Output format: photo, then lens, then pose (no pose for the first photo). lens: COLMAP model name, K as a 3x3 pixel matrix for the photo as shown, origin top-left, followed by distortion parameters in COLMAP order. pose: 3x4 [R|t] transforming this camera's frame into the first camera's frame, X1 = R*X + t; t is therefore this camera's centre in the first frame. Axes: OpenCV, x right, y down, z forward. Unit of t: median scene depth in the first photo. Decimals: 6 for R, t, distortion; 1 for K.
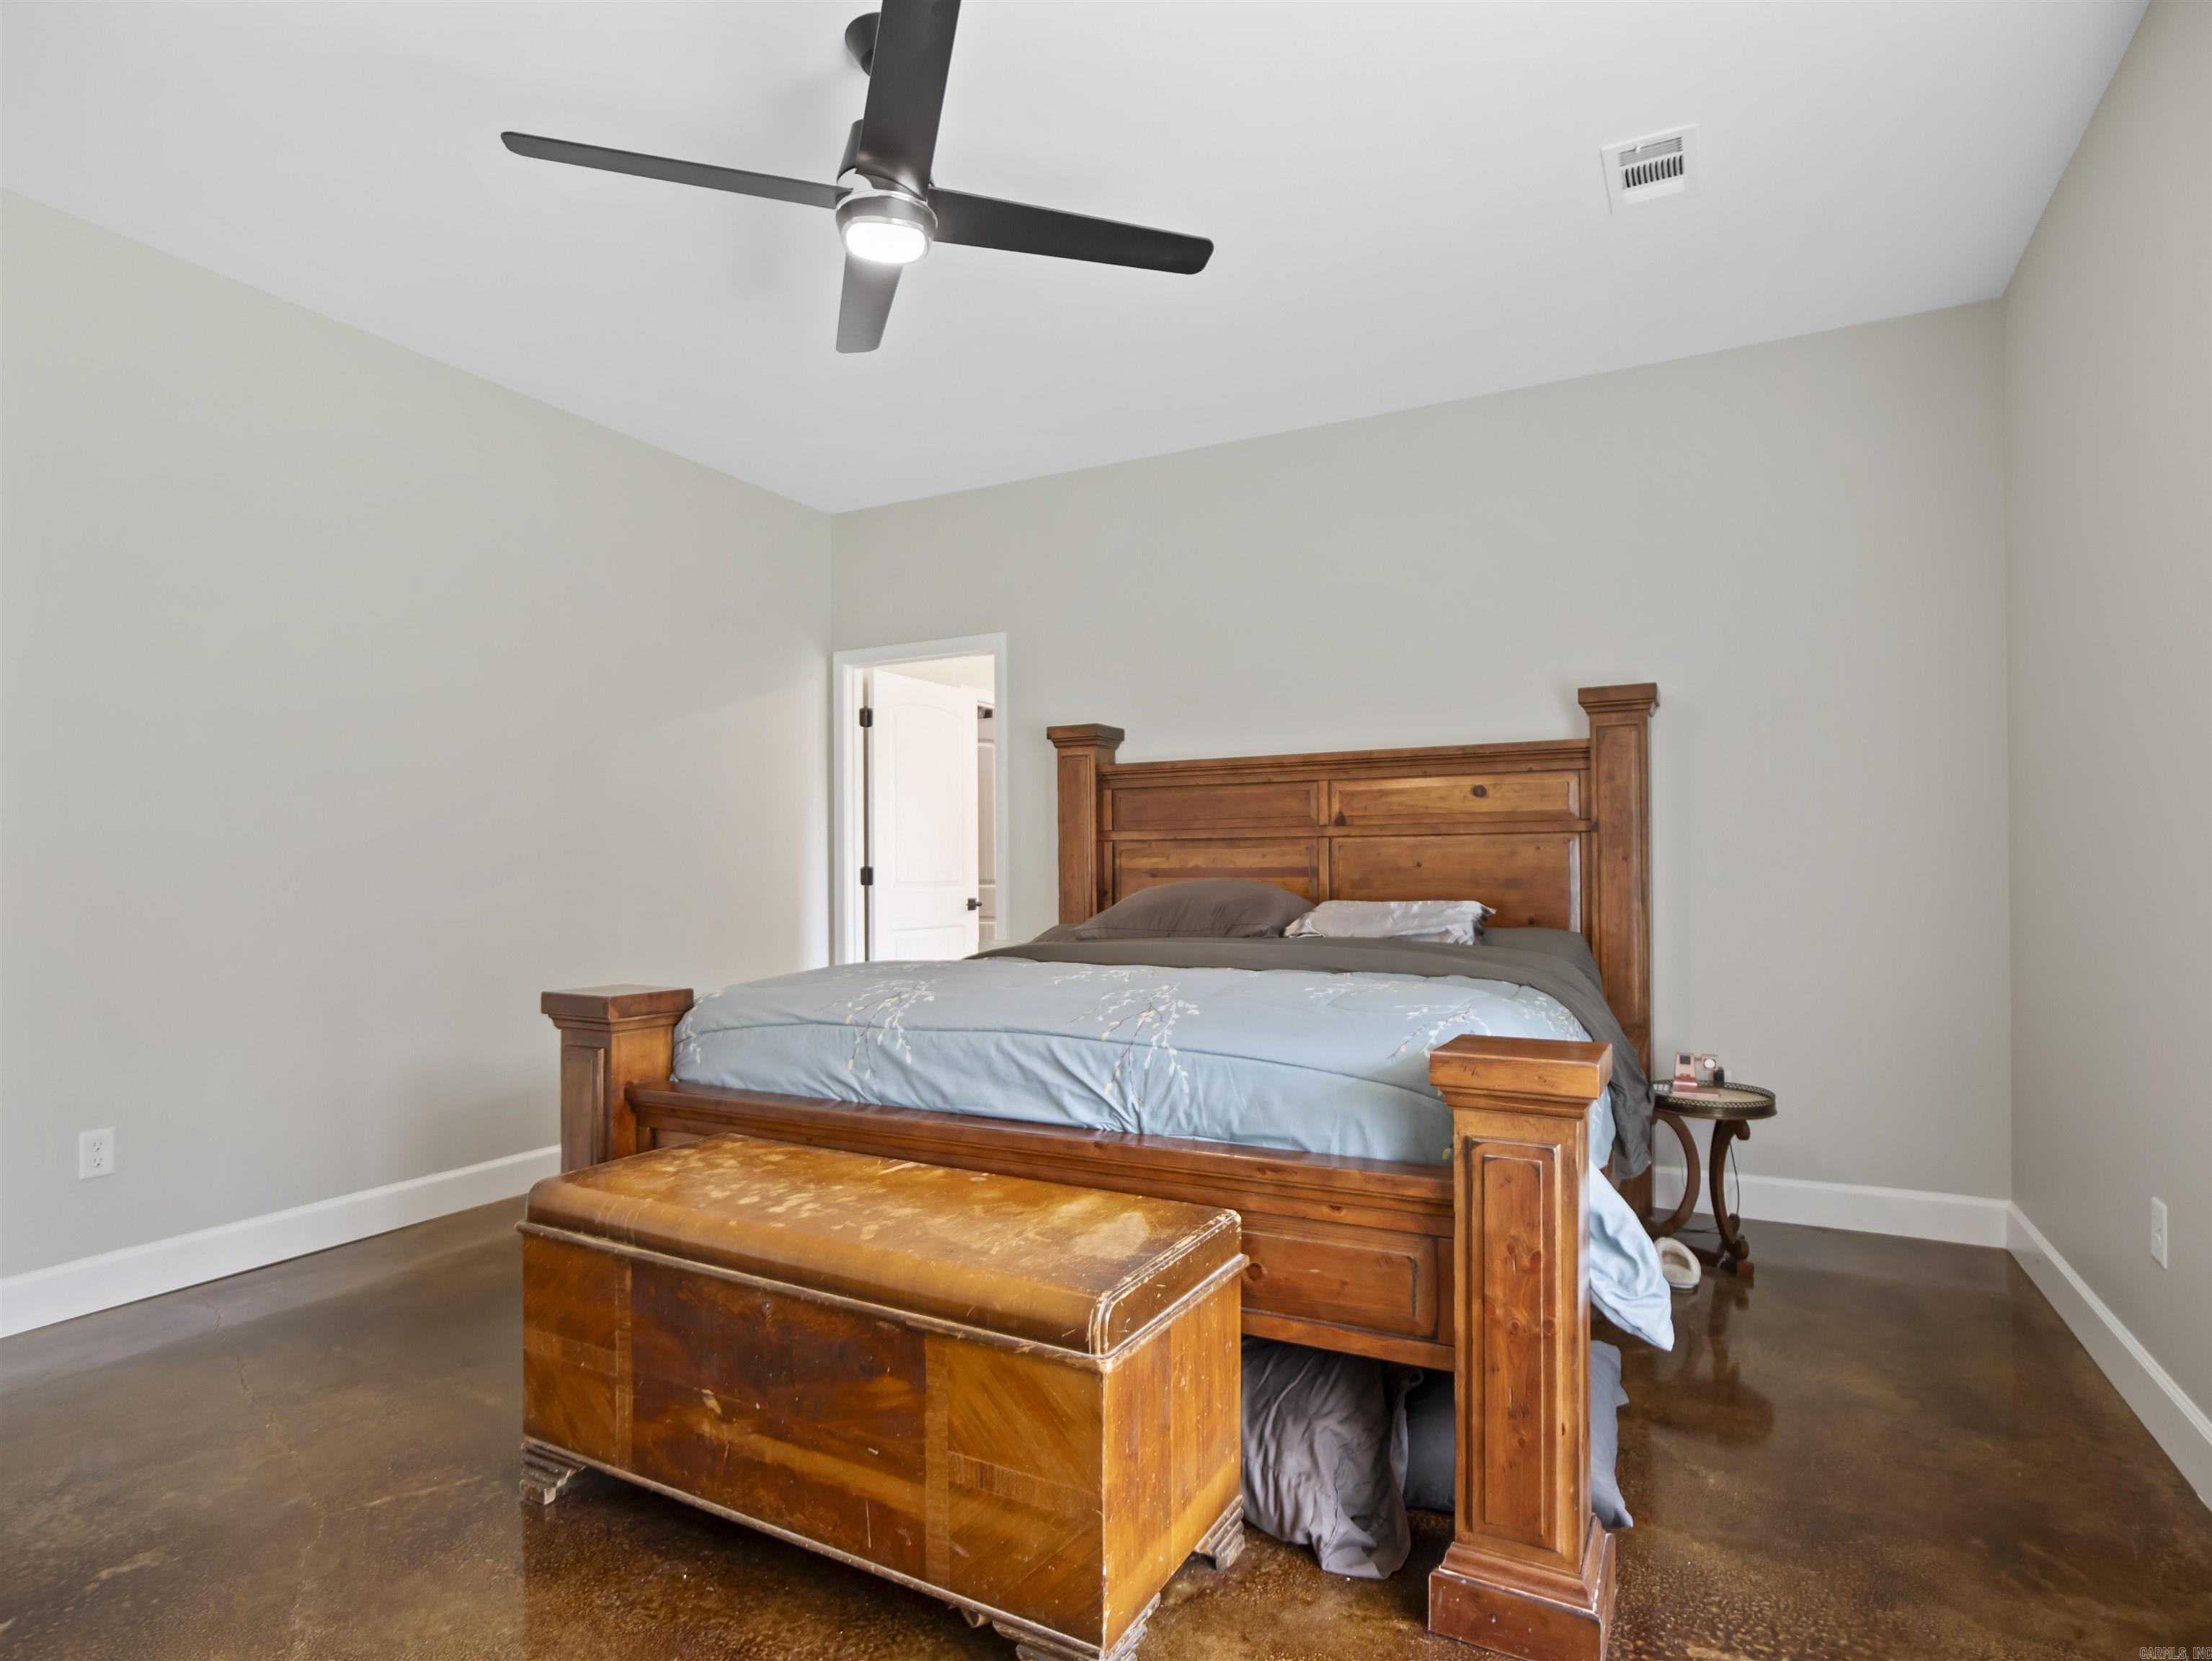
lens RADIAL K [[1152.4, 0, 1115.2], [0, 1152.4, 840.7], [0, 0, 1]] dist [-0.011981, 0.001147]
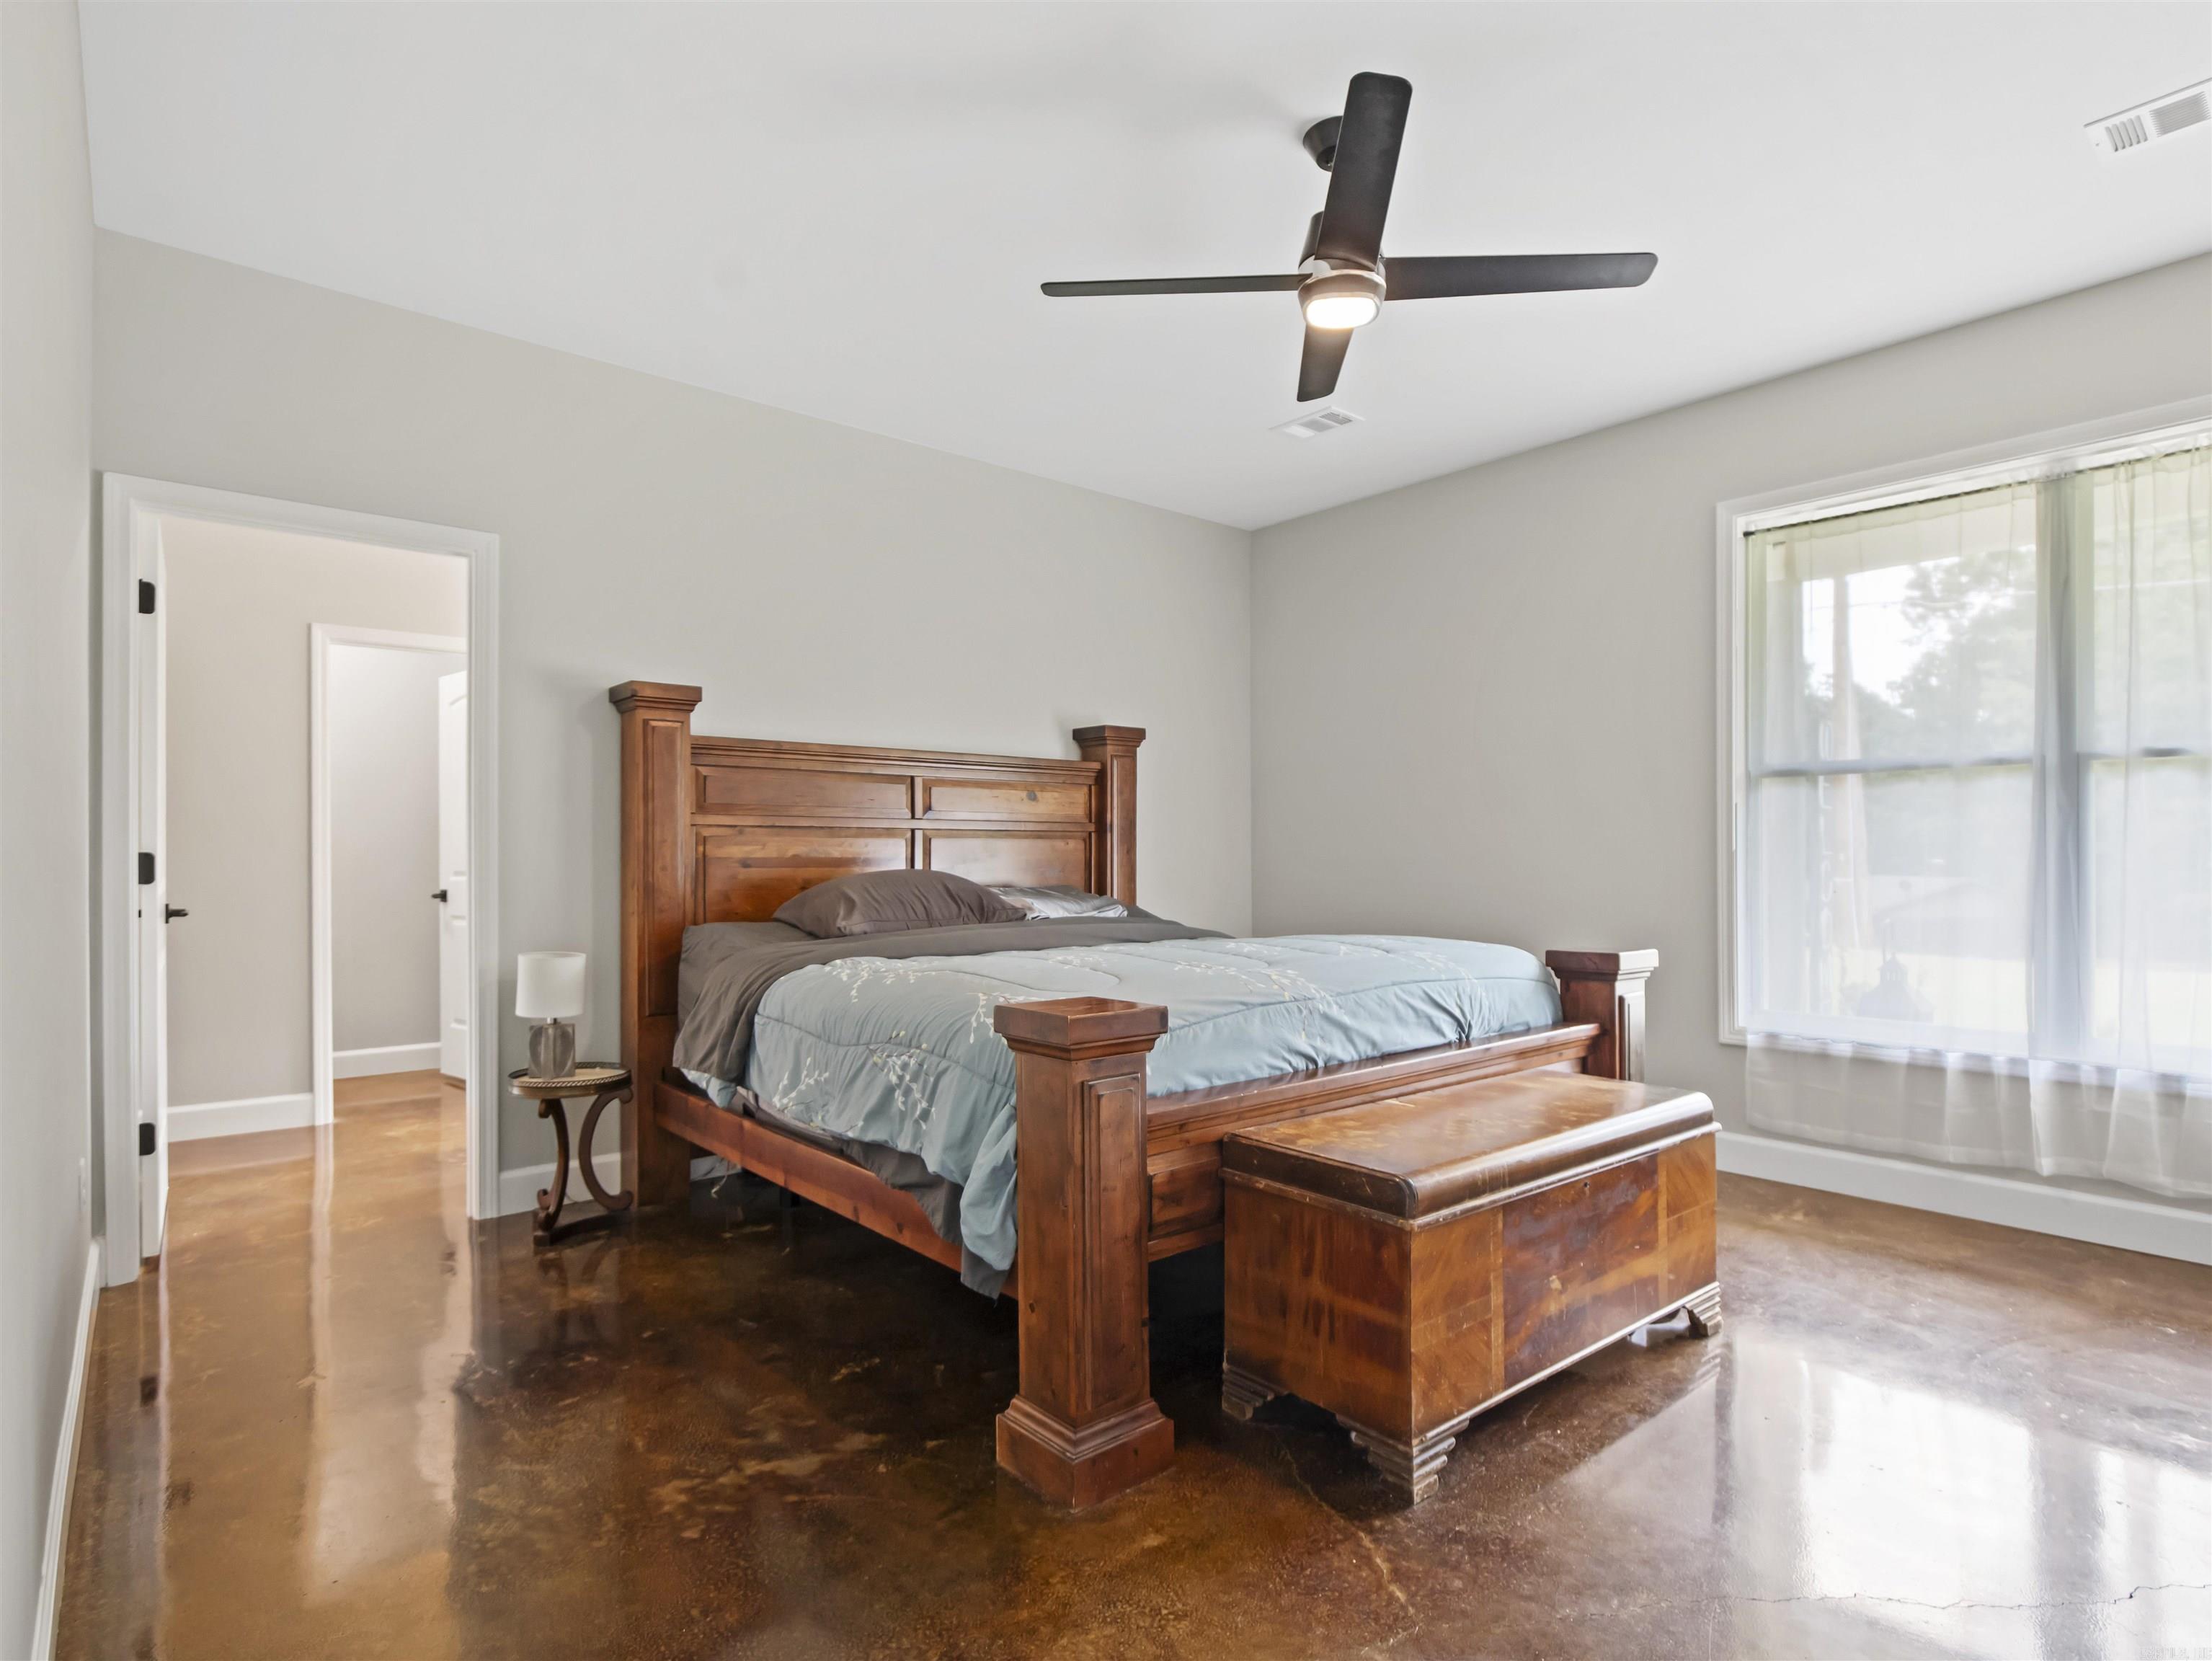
lens RADIAL K [[1166.5, 0, 1118.7], [0, 1166.5, 821.2], [0, 0, 1]] dist [-0.004194, 0.000179]
pose [[0.365200, 0.036852, 0.930199, -1.341002], [-0.025932, 0.999231, -0.029406, 0.028306], [-0.930568, -0.013383, 0.365875, 0.767921]]
